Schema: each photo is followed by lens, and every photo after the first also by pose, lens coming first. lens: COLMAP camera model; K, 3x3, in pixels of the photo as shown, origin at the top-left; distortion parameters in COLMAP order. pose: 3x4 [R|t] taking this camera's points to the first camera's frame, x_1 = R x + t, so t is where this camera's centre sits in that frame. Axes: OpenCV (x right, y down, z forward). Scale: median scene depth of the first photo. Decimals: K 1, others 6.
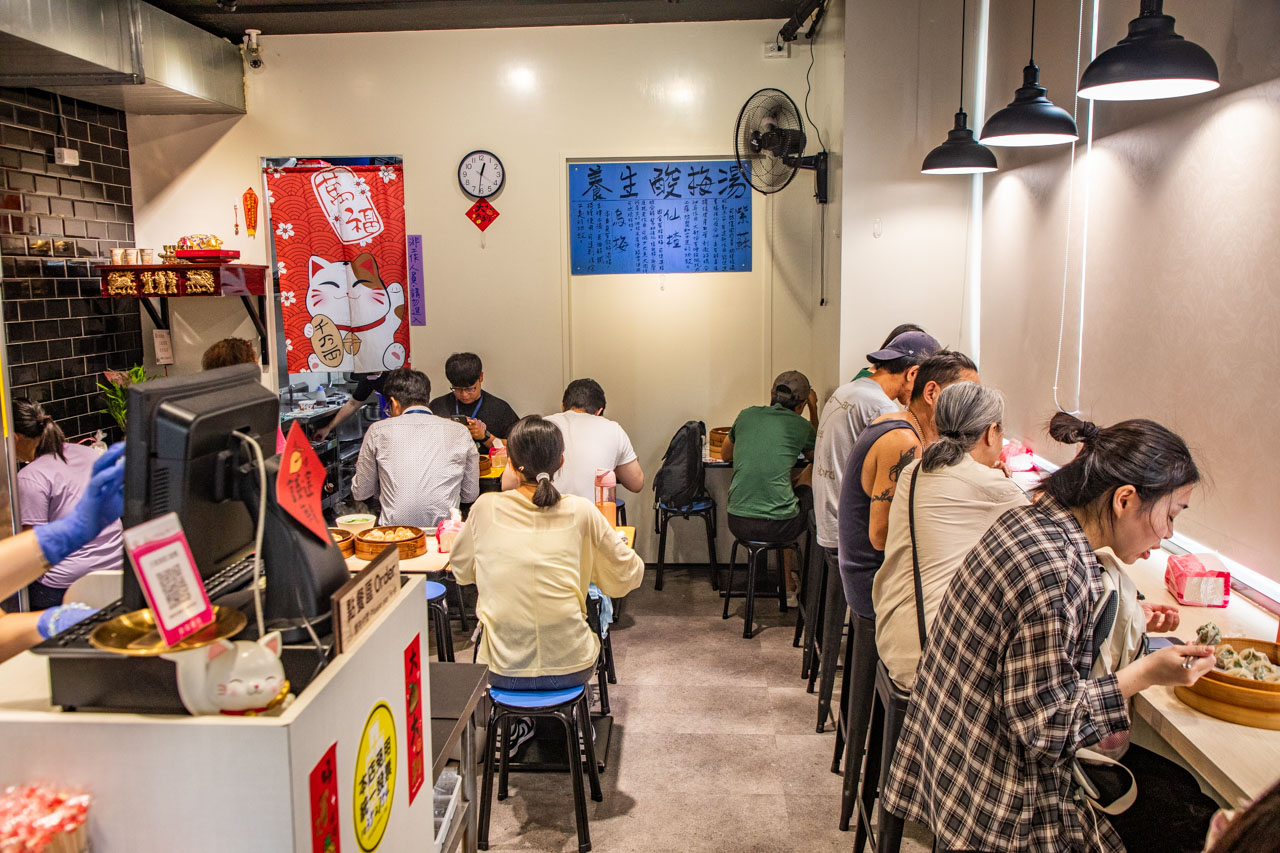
lens RADIAL K [[1109.2, 0, 640.0], [0, 1109.2, 426.5], [0, 0, 1]] dist [-0.001456, 0.087570]
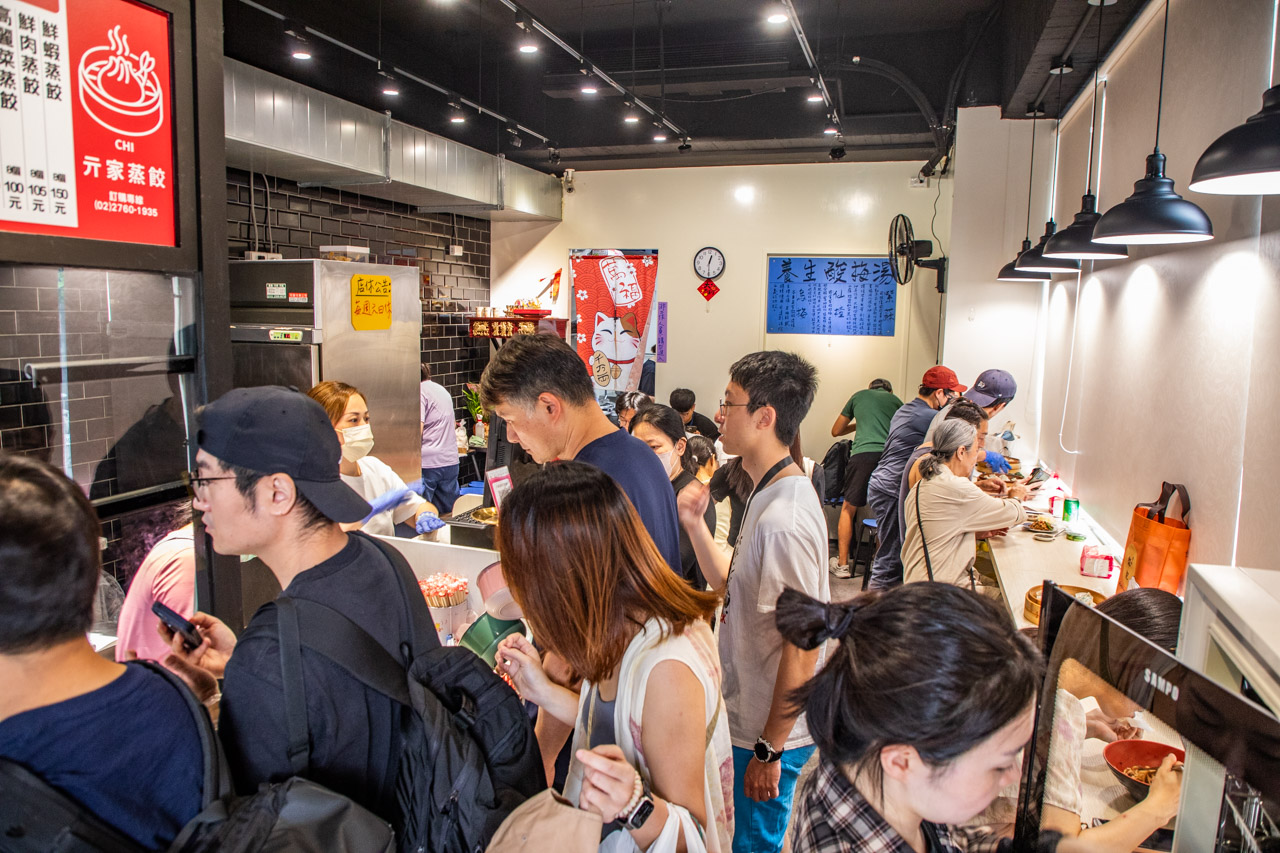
lens RADIAL K [[884.9, 0, 640.0], [0, 884.9, 426.5], [0, 0, 1]] dist [-0.005147, -0.001415]
pose [[0.968660, 0.066198, -0.239406, 0.064989], [-0.067873, 0.997693, 0.001251, -0.005273], [0.238936, 0.015037, 0.970919, -0.165248]]
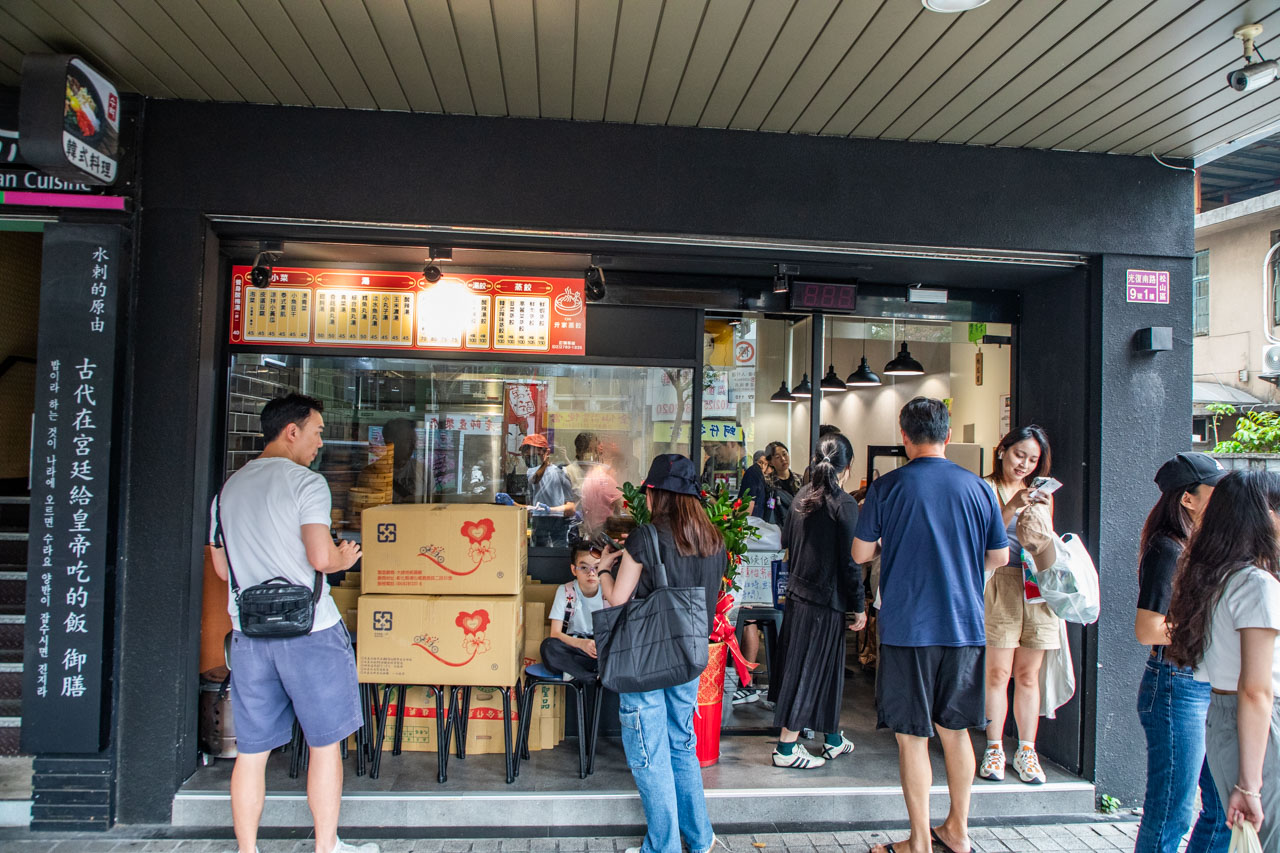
lens RADIAL K [[966.9, 0, 657.9], [0, 966.9, 423.6], [0, 0, 1]] dist [-0.070382, 0.055200]
pose [[0.985480, 0.042480, 0.164392, -0.323403], [-0.013615, 0.984850, -0.172872, 0.194875], [-0.169245, 0.168123, 0.971129, -1.002195]]
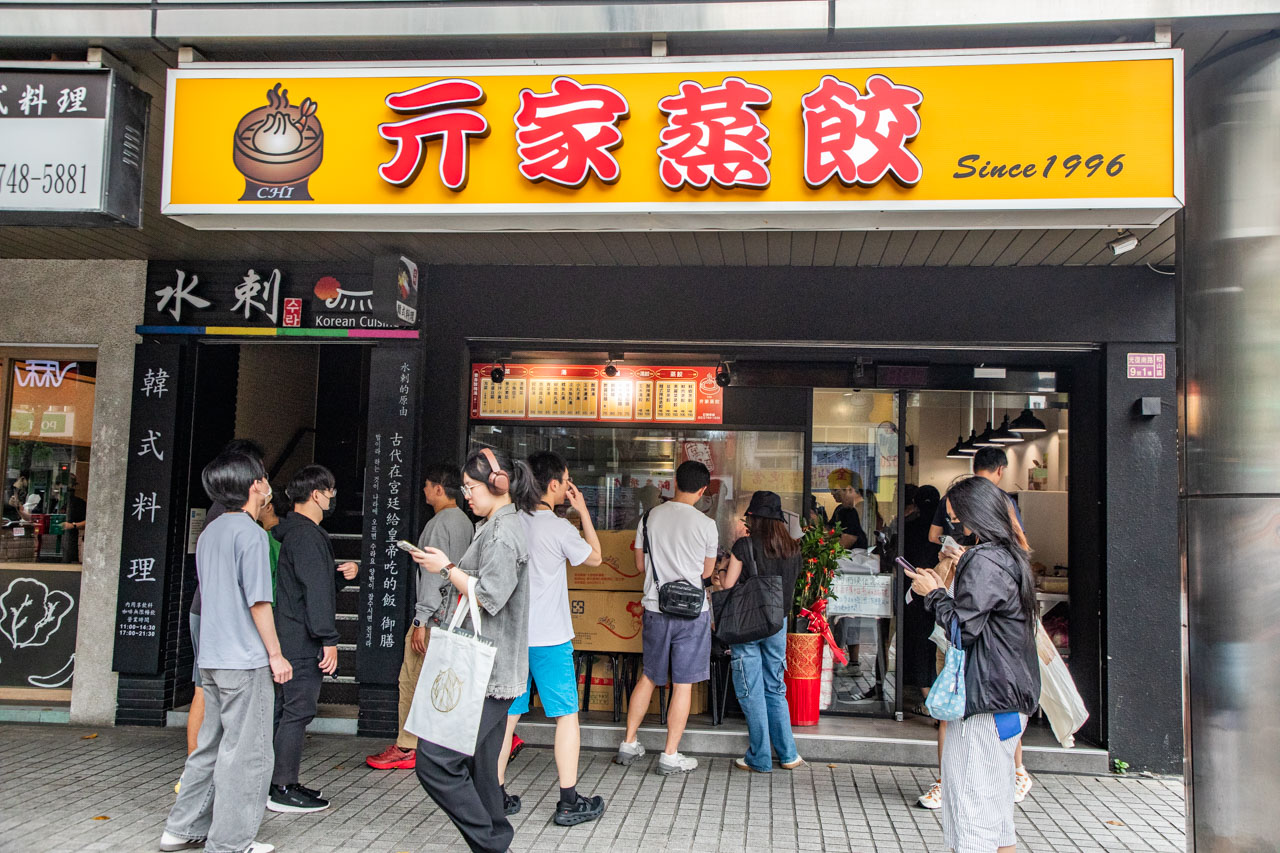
lens RADIAL K [[1293.5, 0, 640.0], [0, 1293.5, 426.5], [0, 0, 1]] dist [0.012120, 0.007145]
pose [[0.998203, 0.037608, -0.046642, -0.276812], [-0.046770, 0.975658, -0.214250, 0.320944], [0.037449, 0.216047, 0.975665, -1.649266]]
